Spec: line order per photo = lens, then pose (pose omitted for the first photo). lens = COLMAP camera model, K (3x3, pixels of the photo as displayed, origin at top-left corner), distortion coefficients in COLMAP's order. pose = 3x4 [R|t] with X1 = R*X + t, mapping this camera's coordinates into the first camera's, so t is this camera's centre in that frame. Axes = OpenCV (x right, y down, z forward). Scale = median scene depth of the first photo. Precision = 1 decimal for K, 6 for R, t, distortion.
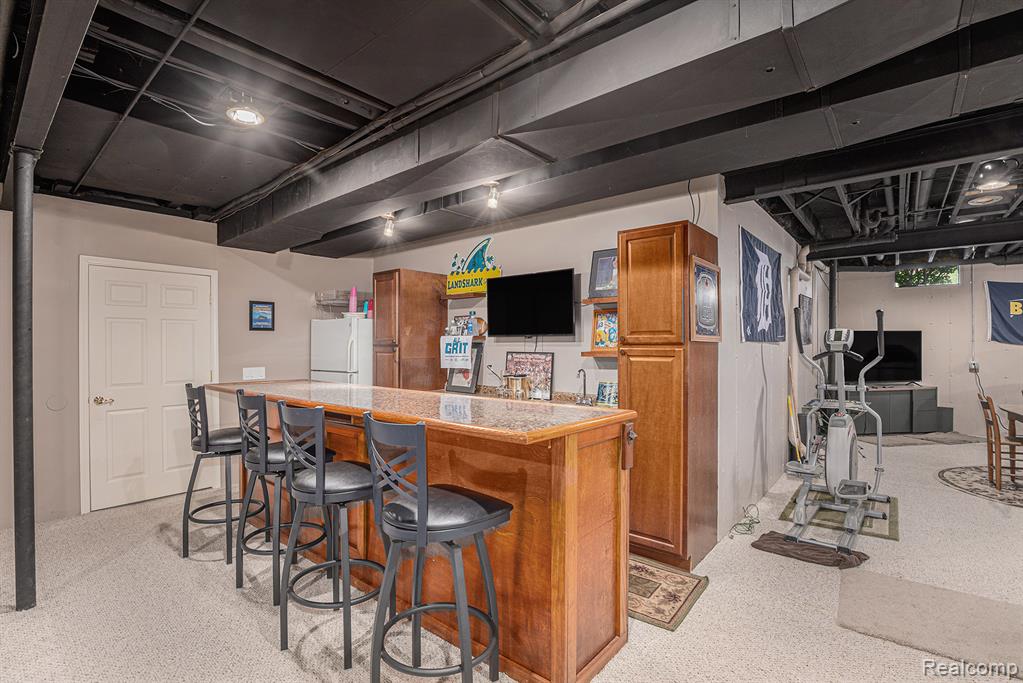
lens RADIAL K [[480.1, 0, 514.5], [0, 480.1, 343.5], [0, 0, 1]] dist [-0.014569, 0.002159]
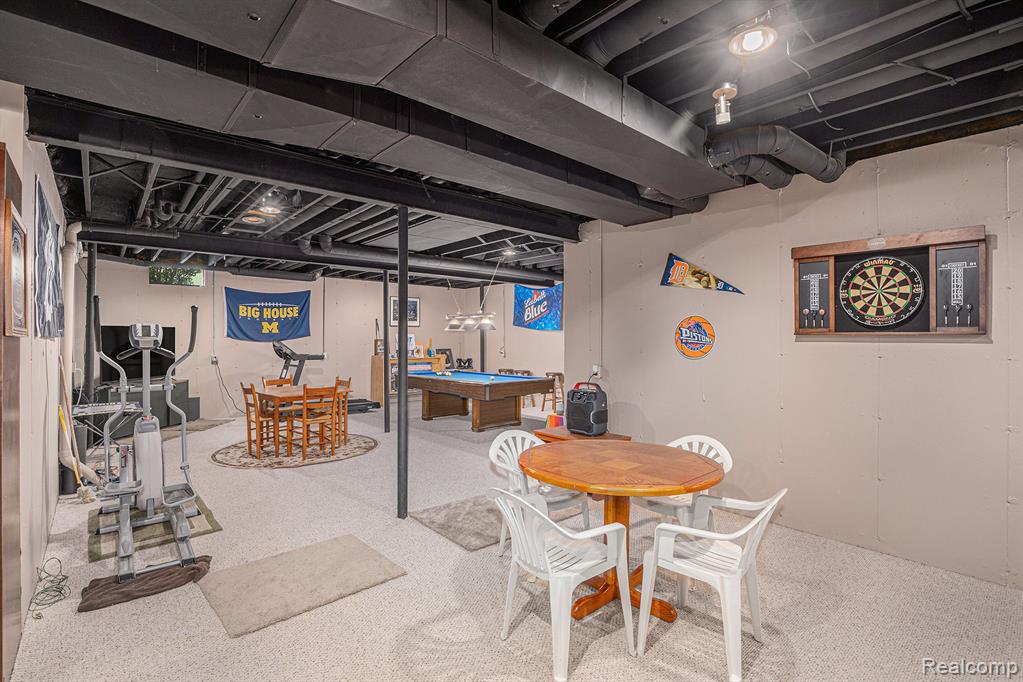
lens RADIAL K [[480.1, 0, 511.6], [0, 480.1, 337.9], [0, 0, 1]] dist [-0.014569, 0.002159]
pose [[0.182571, 0.002418, 0.983190, -0.084298], [0.000220, 0.999997, -0.002500, -0.000941], [-0.983193, 0.000673, 0.182570, 0.158172]]
